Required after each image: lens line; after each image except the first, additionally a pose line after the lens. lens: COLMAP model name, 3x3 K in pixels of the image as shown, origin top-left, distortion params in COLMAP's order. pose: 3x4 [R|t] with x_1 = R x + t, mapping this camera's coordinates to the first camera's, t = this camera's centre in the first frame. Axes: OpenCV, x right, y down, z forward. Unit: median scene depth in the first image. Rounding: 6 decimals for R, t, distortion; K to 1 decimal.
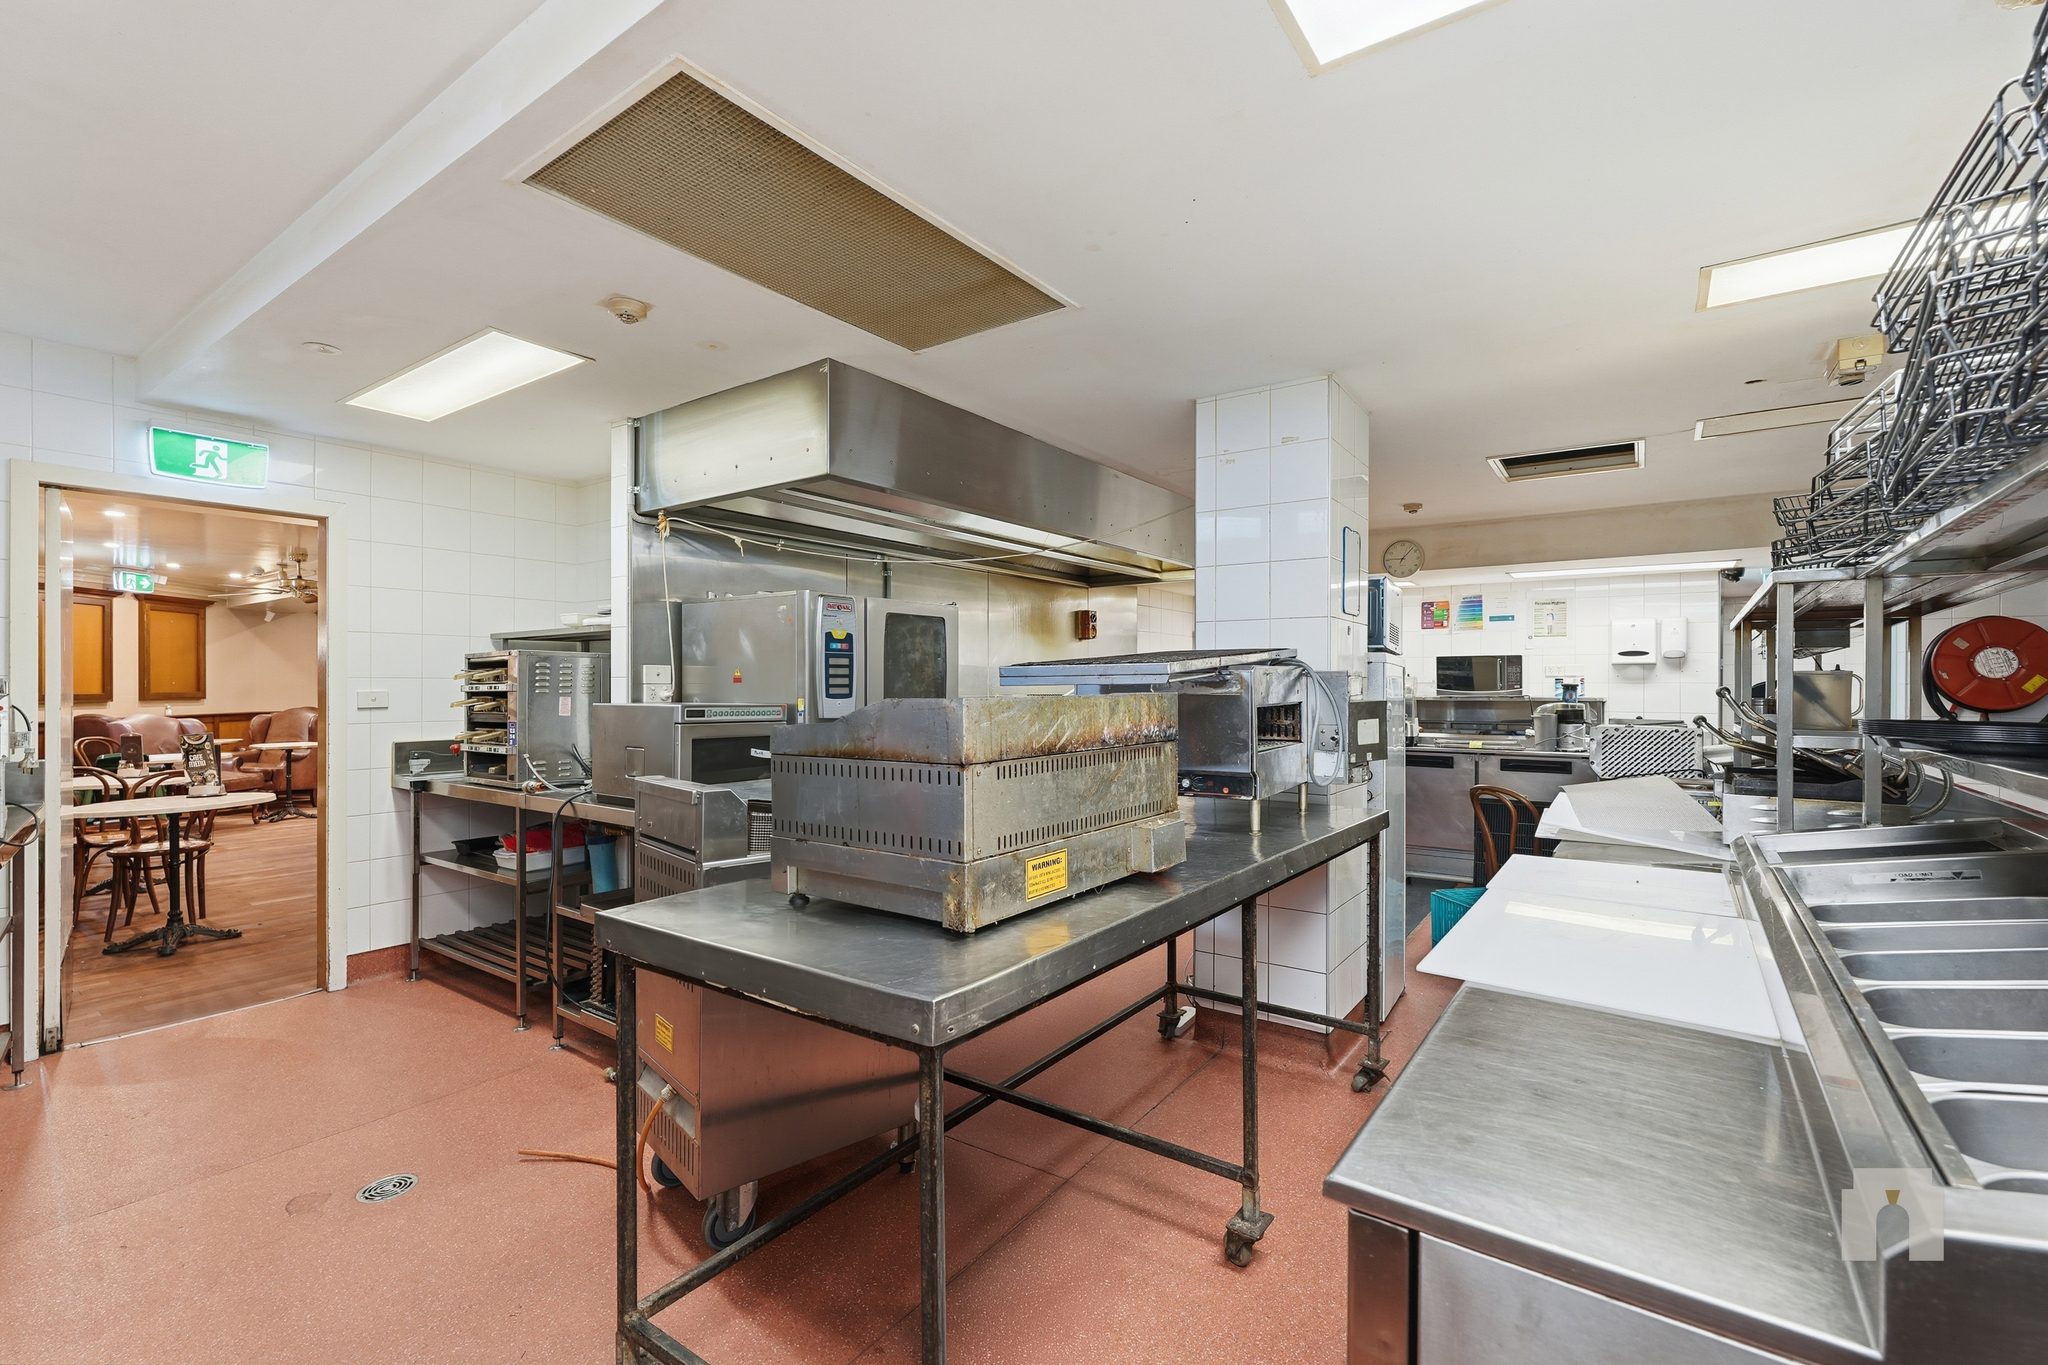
lens RADIAL K [[908.2, 0, 1025.7], [0, 908.2, 682.1], [0, 0, 1]] dist [-0.001464, 0.000481]
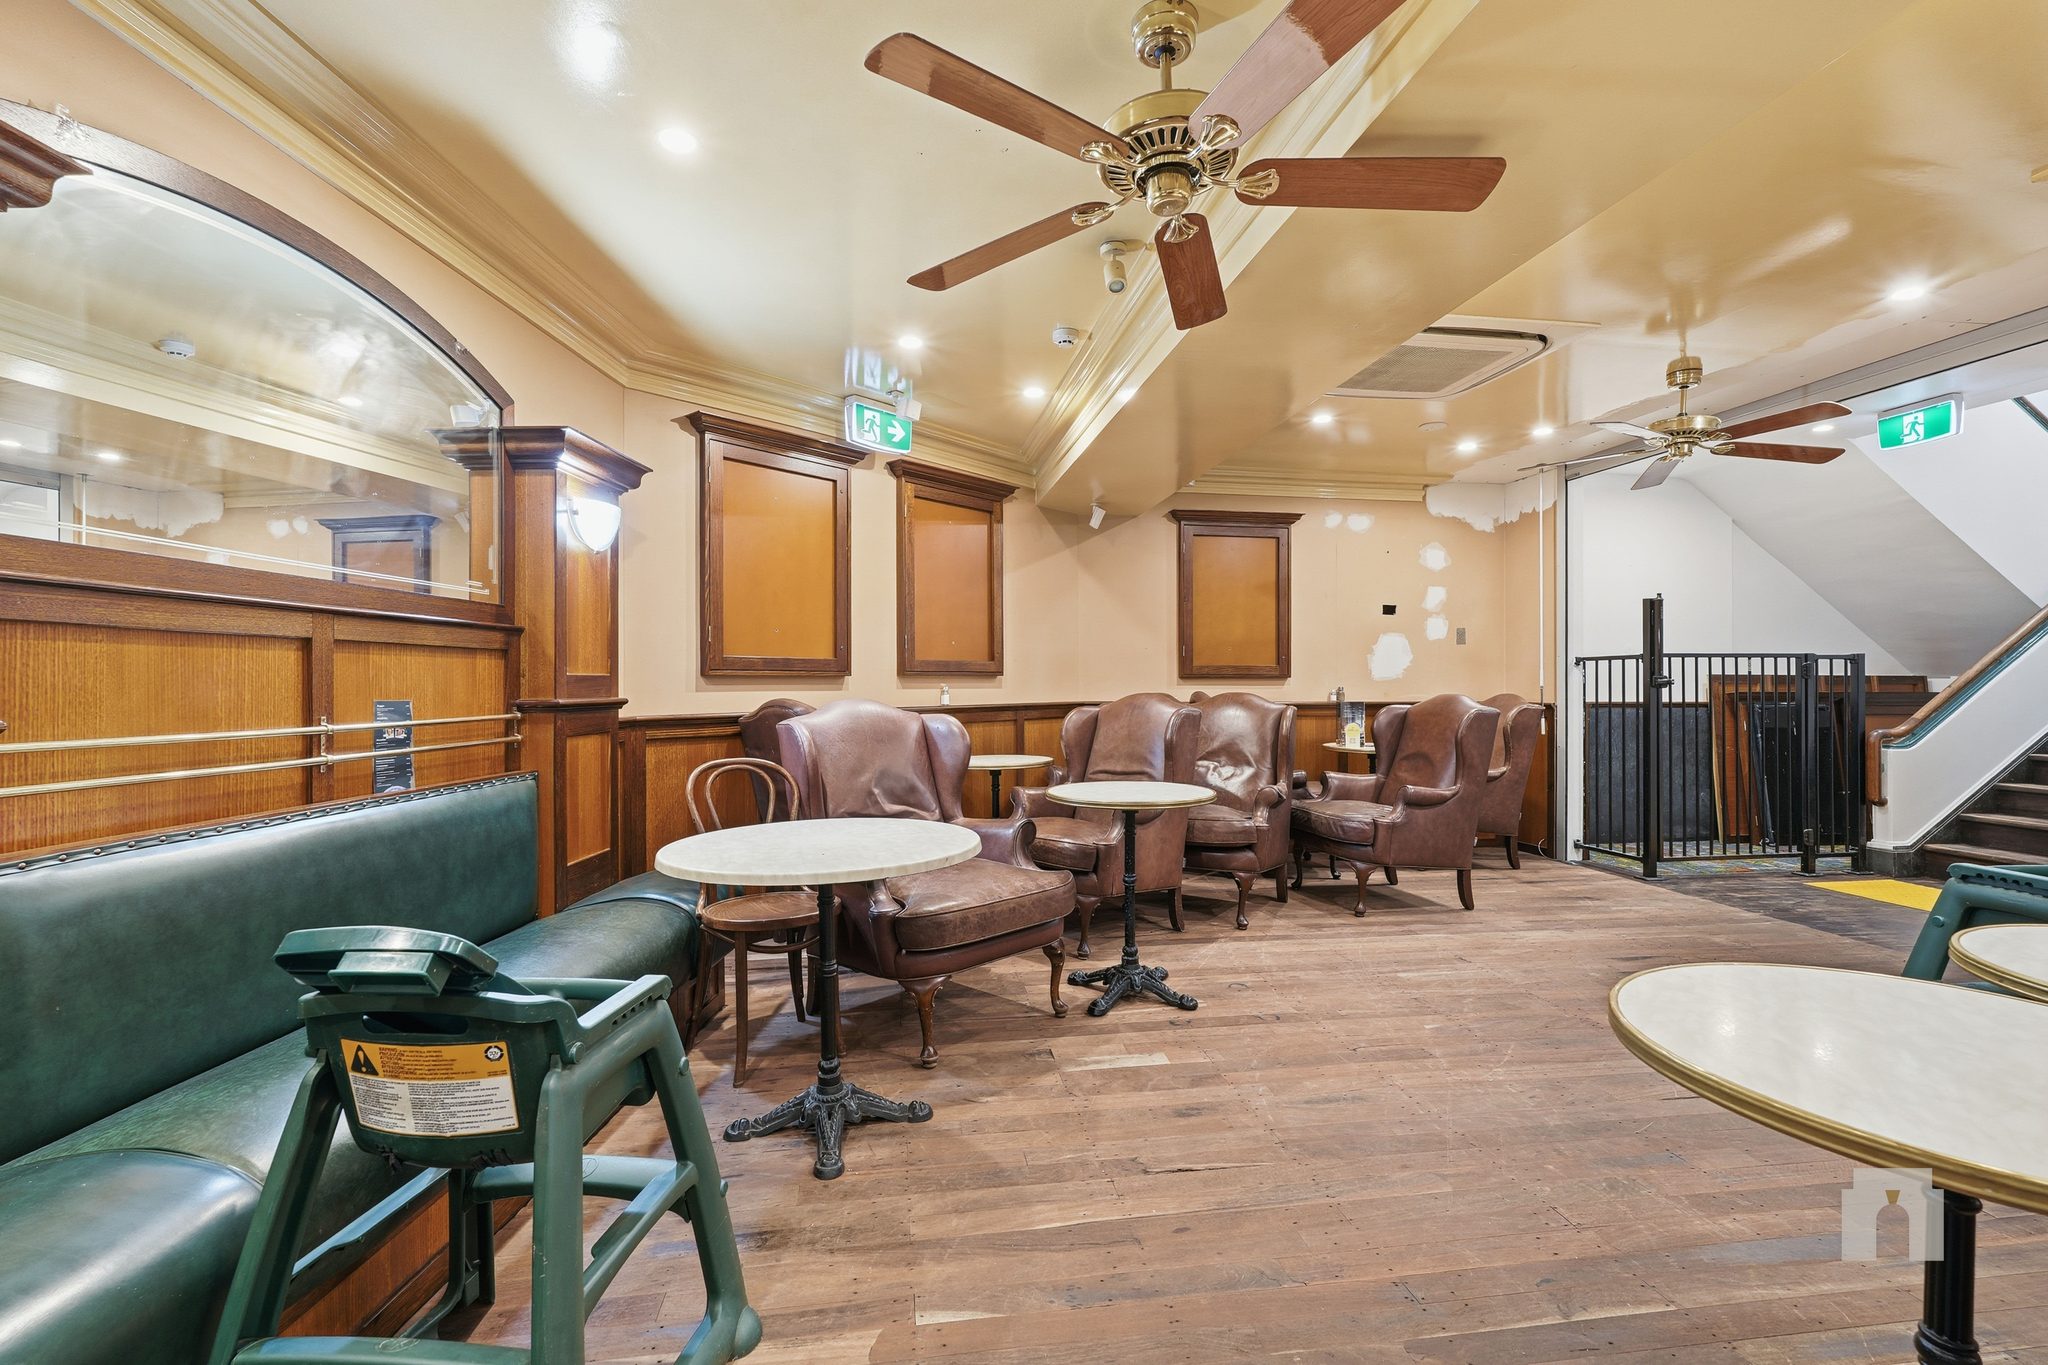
lens RADIAL K [[908.2, 0, 1003.8], [0, 908.2, 684.2], [0, 0, 1]] dist [-0.001464, 0.000481]
pose [[0.688162, -0.000148, -0.725557, -0.542282], [-0.001880, 0.999996, -0.001987, 0.025194], [0.725555, 0.002731, 0.688159, 0.663867]]
